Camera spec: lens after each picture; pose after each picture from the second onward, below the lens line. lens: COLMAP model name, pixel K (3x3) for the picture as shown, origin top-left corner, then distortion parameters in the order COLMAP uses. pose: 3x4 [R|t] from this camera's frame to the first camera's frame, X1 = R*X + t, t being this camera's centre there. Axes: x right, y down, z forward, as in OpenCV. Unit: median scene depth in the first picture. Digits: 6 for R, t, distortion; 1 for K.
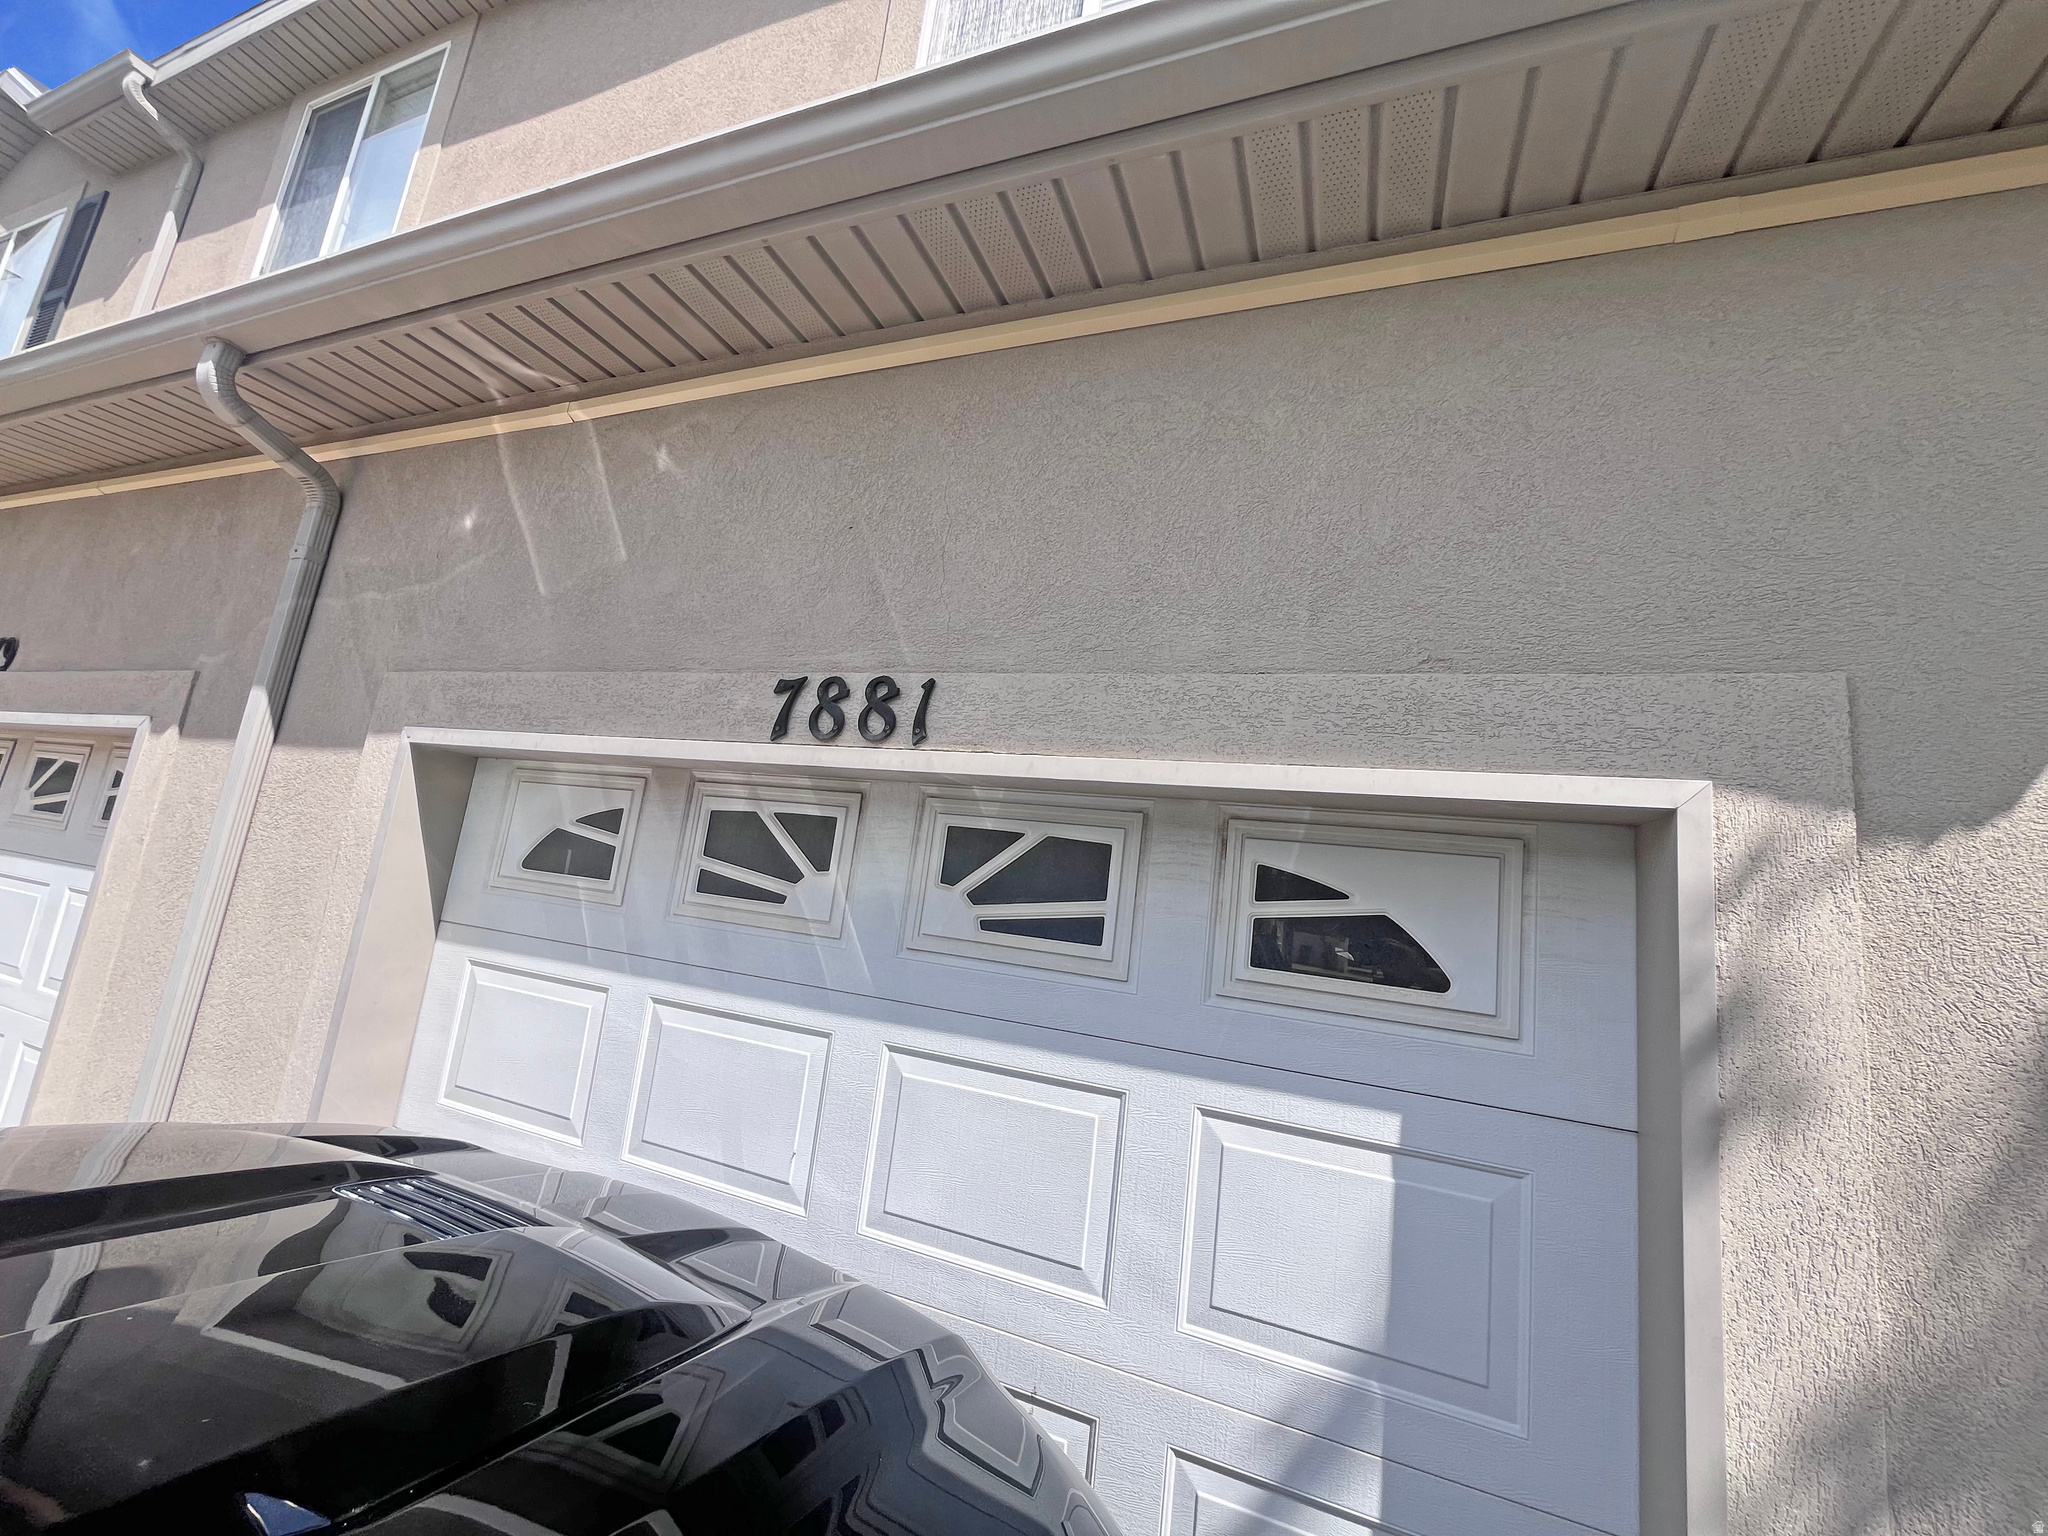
lens RADIAL K [[829.8, 0, 1025.3], [0, 829.8, 763.9], [0, 0, 1]] dist [-0.004585, -0.000904]
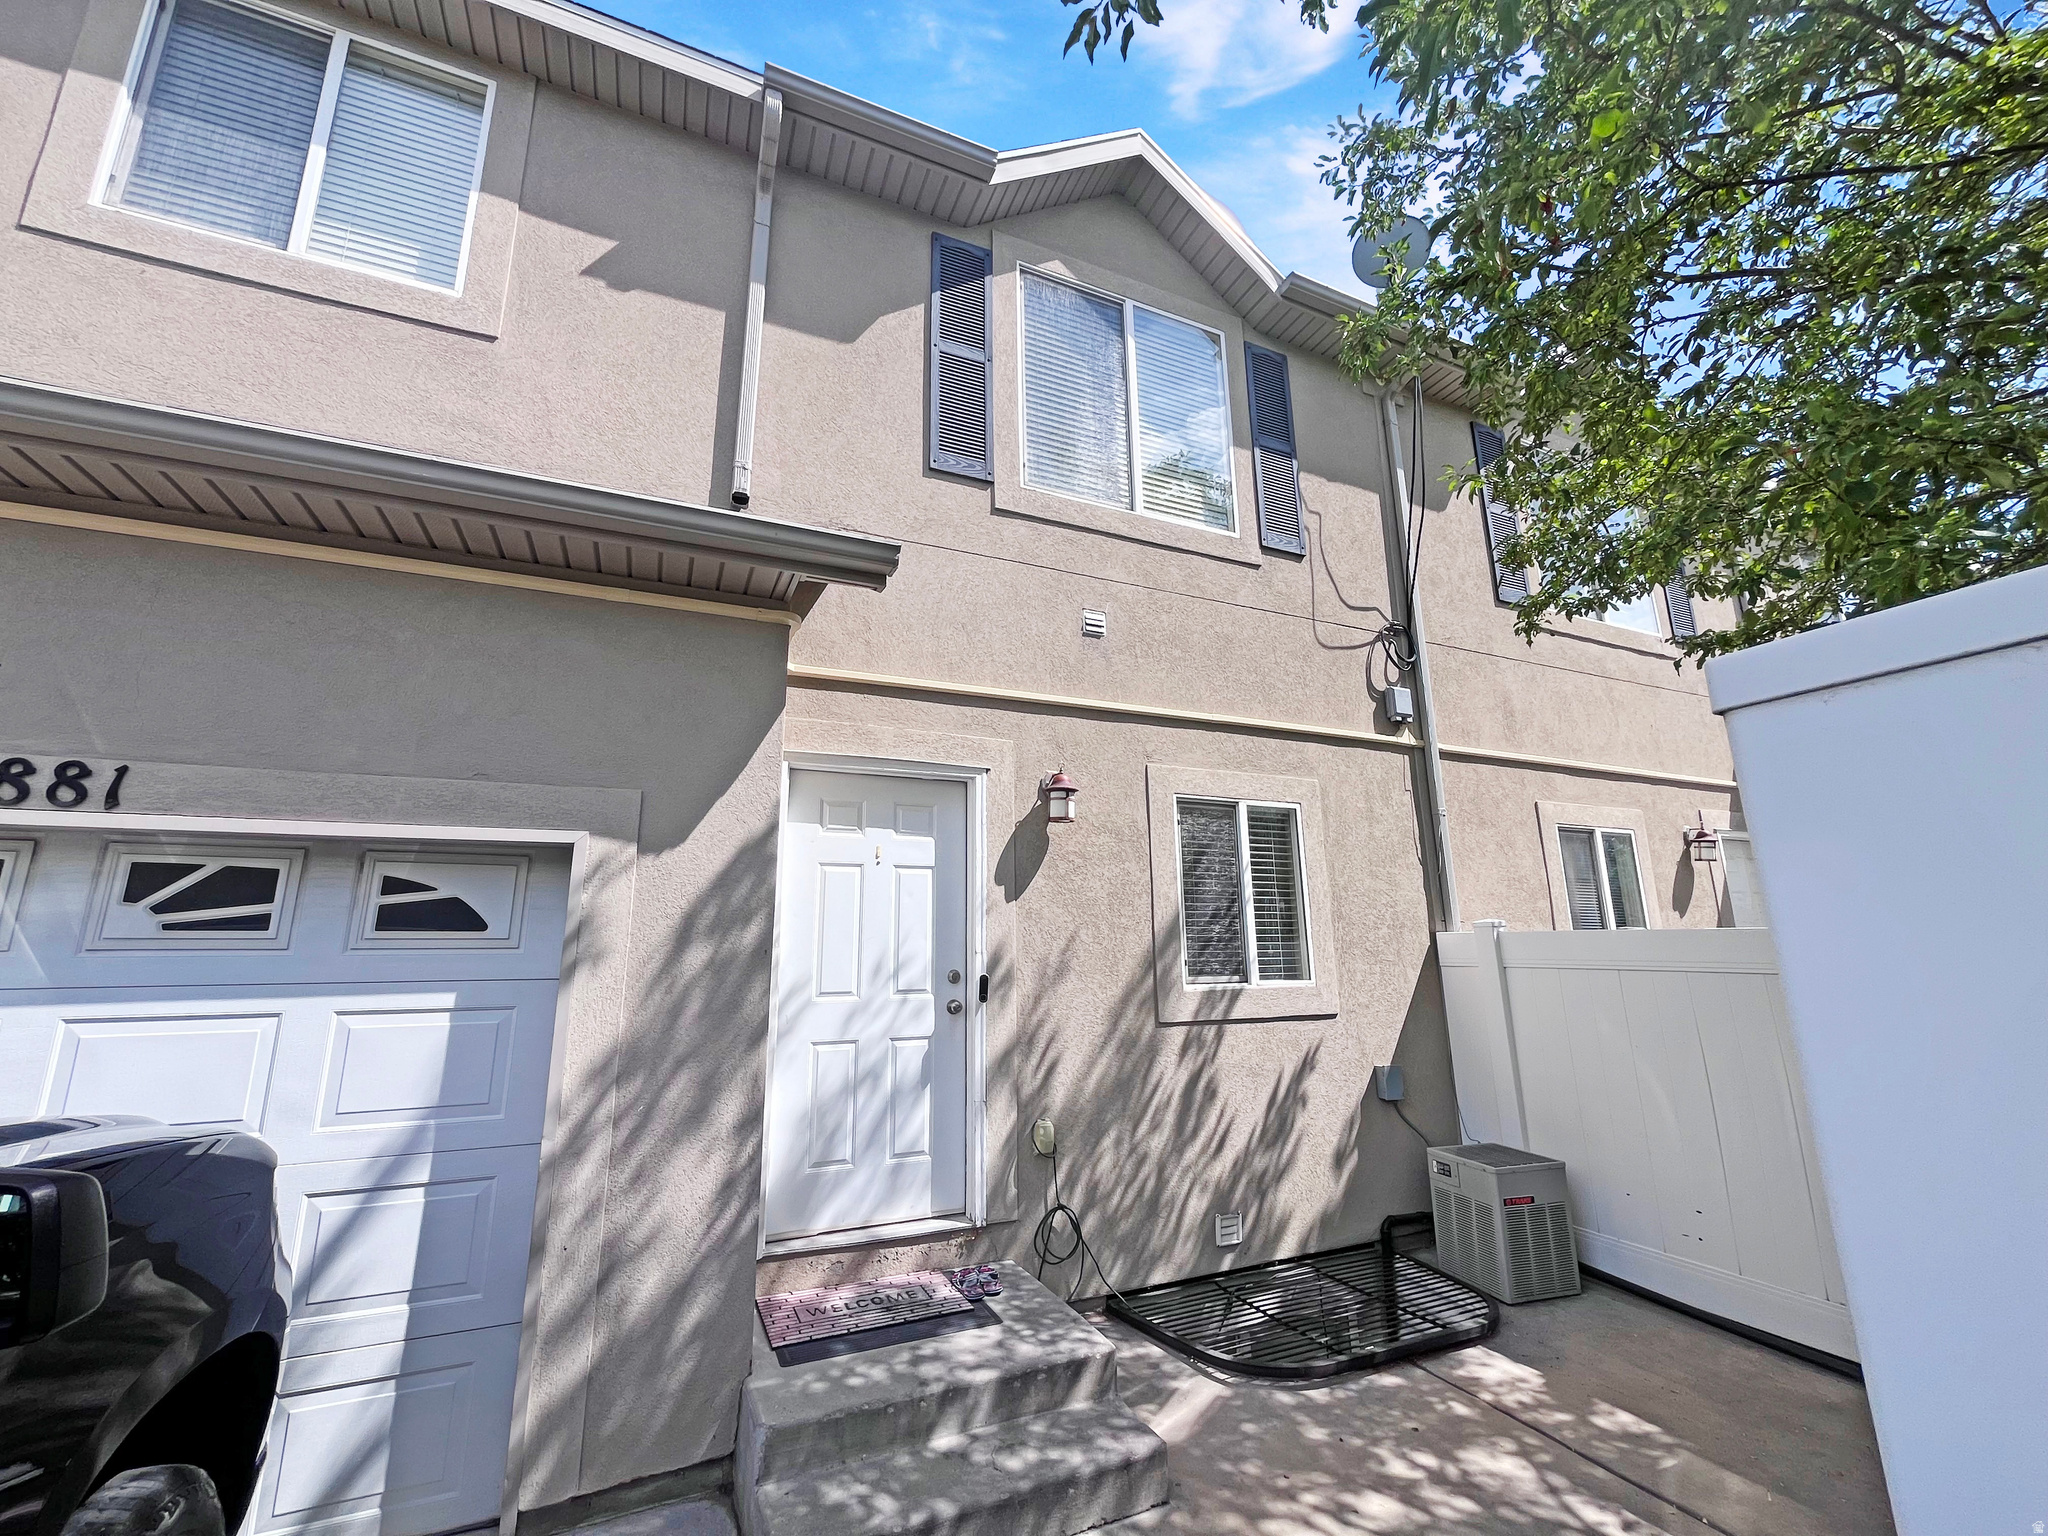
lens RADIAL K [[829.8, 0, 1024.8], [0, 829.8, 760.6], [0, 0, 1]] dist [-0.004585, -0.000904]
pose [[0.692580, 0.033290, 0.720572, -0.064691], [-0.033615, 0.999339, -0.013859, -0.157056], [-0.720557, -0.014624, 0.693241, -1.302758]]
